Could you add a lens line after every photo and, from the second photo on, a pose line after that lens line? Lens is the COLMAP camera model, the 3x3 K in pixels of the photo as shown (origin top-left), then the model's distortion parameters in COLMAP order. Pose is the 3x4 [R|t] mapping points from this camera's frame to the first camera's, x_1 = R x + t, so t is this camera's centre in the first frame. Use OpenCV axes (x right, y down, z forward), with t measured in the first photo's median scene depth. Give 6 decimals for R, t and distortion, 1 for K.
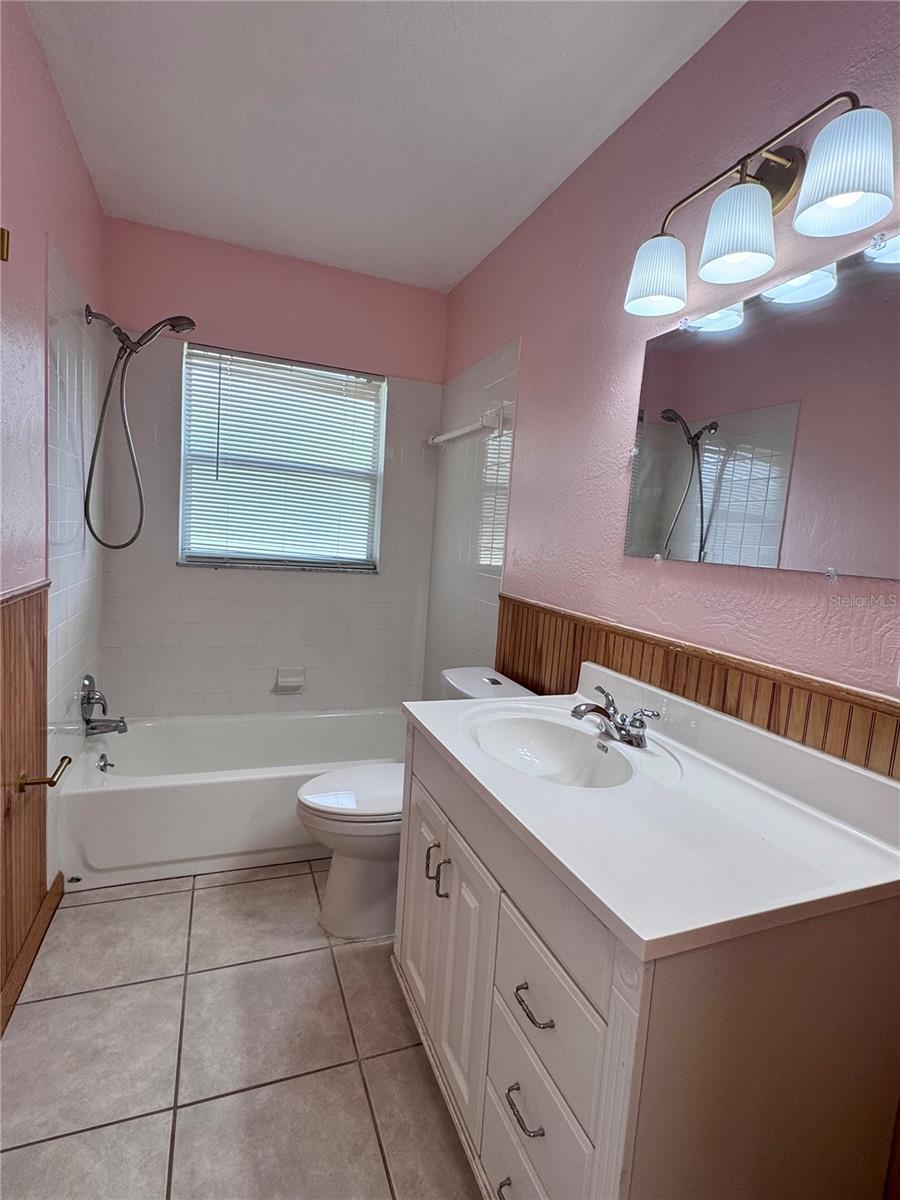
lens RADIAL K [[586.6, 0, 451.3], [0, 586.6, 598.6], [0, 0, 1]] dist [-0.001355, -0.000386]
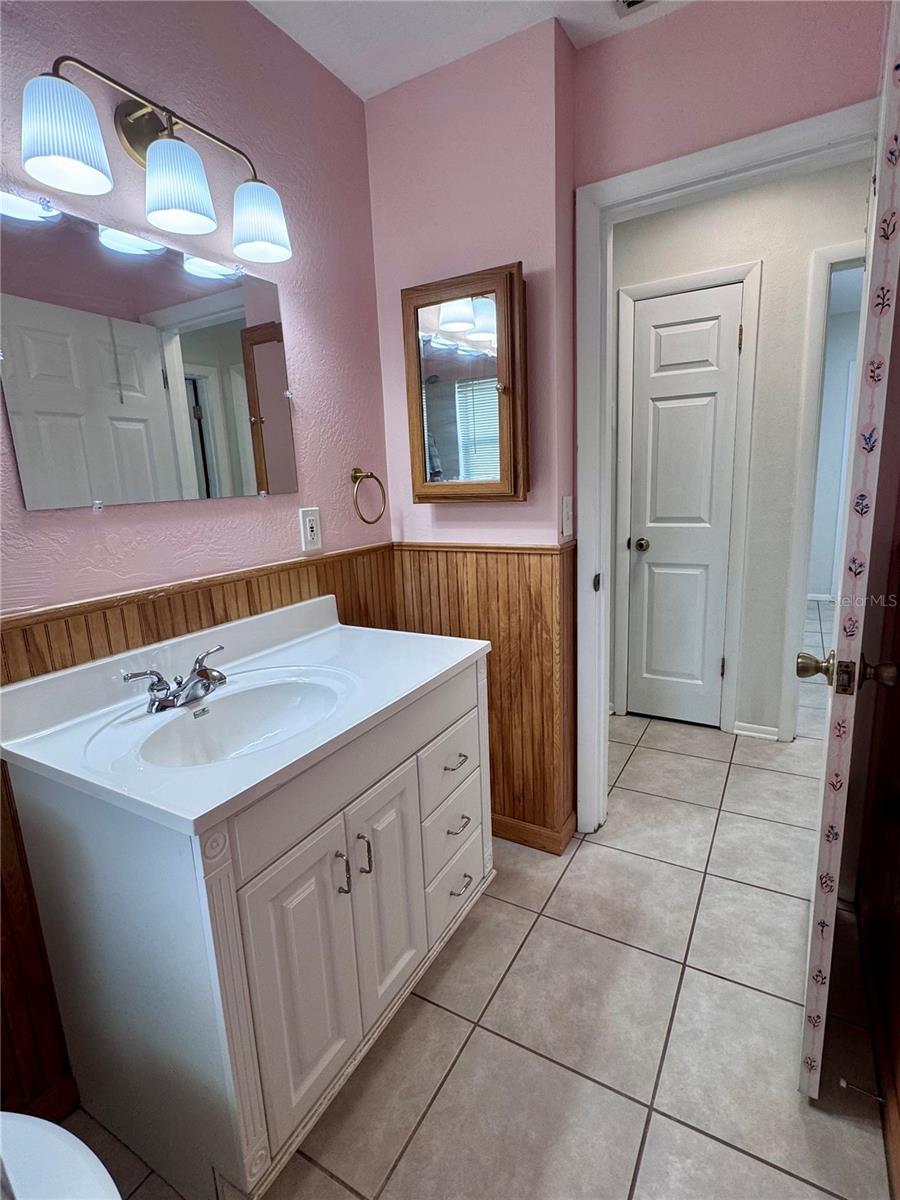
lens RADIAL K [[586.6, 0, 454.4], [0, 586.6, 597.6], [0, 0, 1]] dist [-0.001355, -0.000386]
pose [[-0.626778, -0.198208, 0.753566, -0.708474], [0.085941, 0.943620, 0.319679, -0.192677], [-0.774444, 0.265130, -0.574407, 1.280179]]
